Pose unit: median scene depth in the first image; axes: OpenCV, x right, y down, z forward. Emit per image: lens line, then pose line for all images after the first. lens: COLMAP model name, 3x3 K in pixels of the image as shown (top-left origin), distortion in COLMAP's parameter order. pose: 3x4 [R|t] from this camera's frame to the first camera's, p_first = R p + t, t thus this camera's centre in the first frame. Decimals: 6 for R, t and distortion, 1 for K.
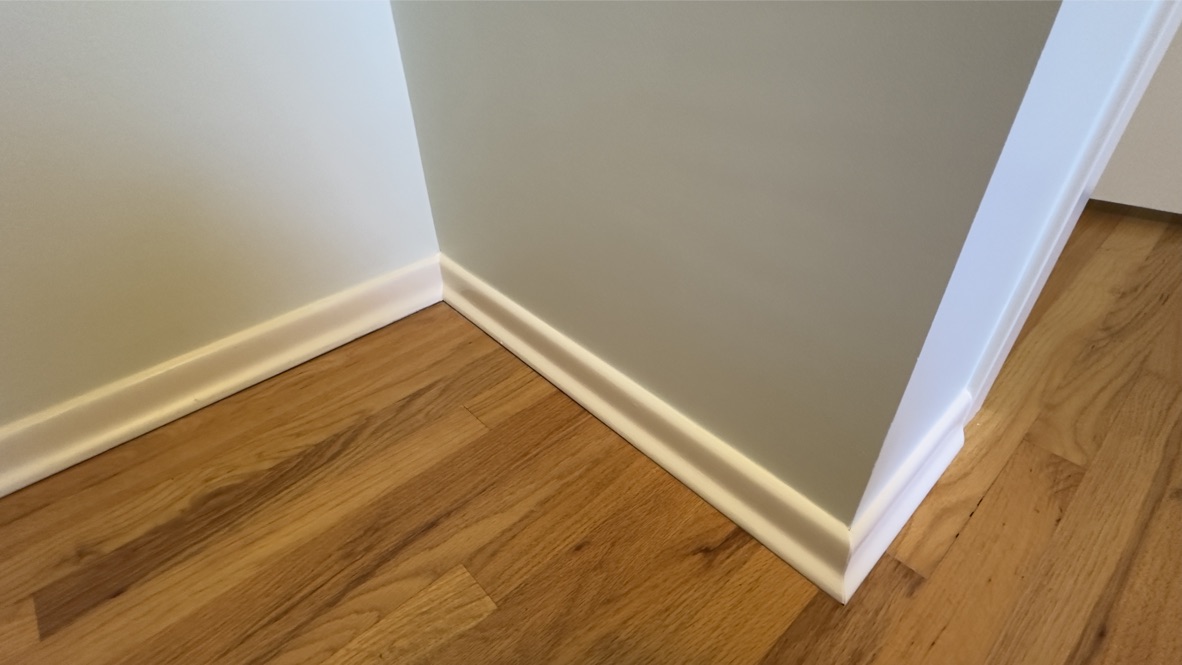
lens RADIAL K [[583.2, 0, 590.7], [0, 583.2, 335.3], [0, 0, 1]] dist [-0.000413, -0.003454]
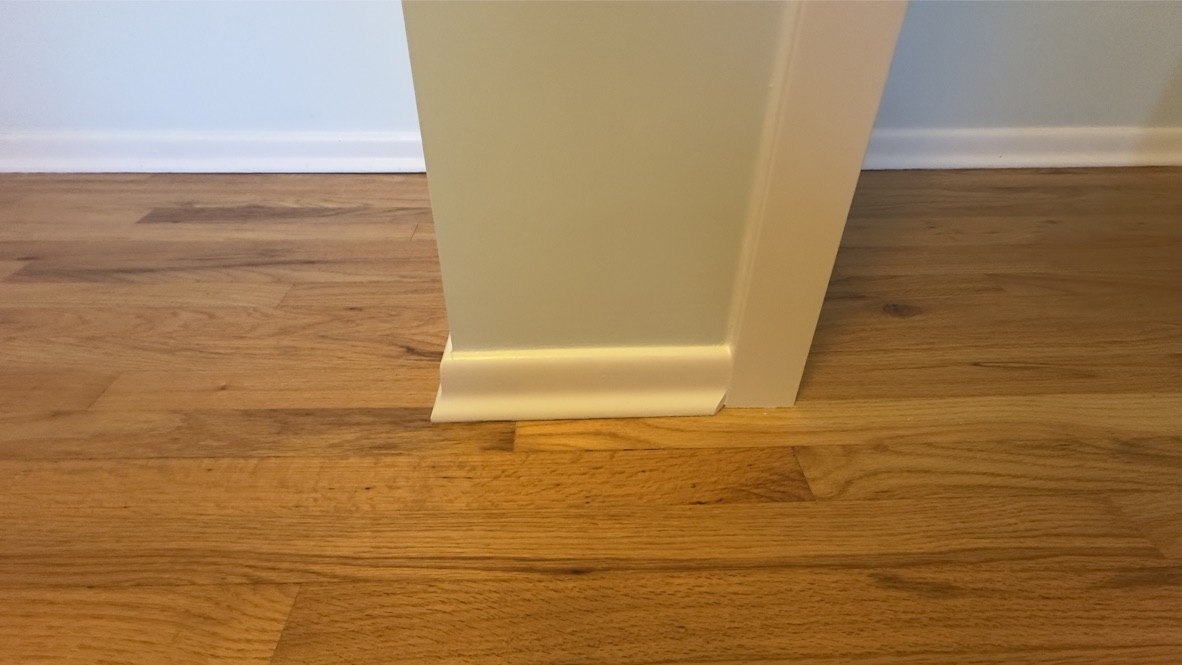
lens RADIAL K [[583.2, 0, 589.1], [0, 583.2, 337.3], [0, 0, 1]] dist [-0.000413, -0.003454]
pose [[0.764488, 0.397045, -0.507852, 1.007933], [-0.407751, 0.908022, 0.096100, 0.090744], [0.499297, 0.133610, 0.856067, 0.184889]]
